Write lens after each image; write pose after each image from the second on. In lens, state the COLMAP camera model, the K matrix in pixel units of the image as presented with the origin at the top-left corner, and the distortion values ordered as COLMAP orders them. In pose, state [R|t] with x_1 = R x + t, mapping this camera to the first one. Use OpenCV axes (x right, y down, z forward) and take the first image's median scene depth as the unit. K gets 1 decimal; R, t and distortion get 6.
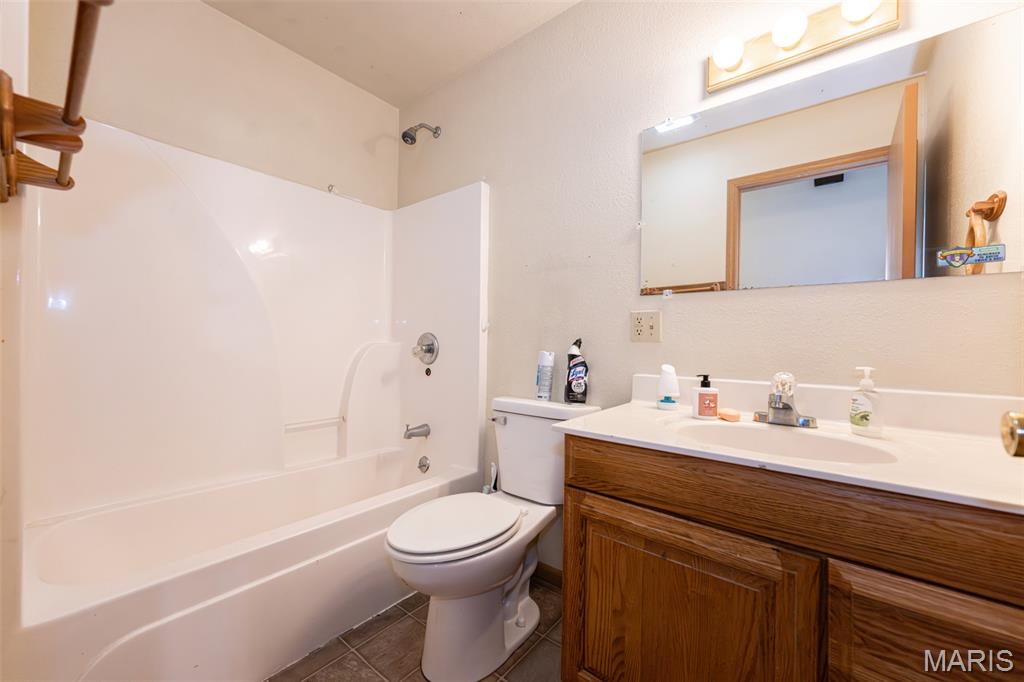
lens RADIAL K [[399.6, 0, 508.4], [0, 399.6, 342.7], [0, 0, 1]] dist [-0.000776, 0.000418]
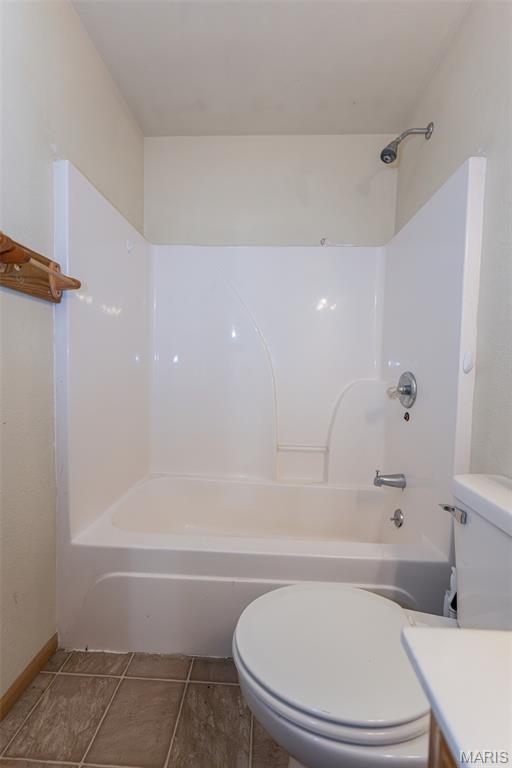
lens RADIAL K [[299.7, 0, 257.8], [0, 299.7, 381.6], [0, 0, 1]] dist [-0.000776, 0.000418]
pose [[0.606614, 0.035066, -0.794223, 0.124614], [-0.013257, 0.999334, 0.033997, -0.022295], [0.794886, -0.010094, 0.606675, 0.345295]]
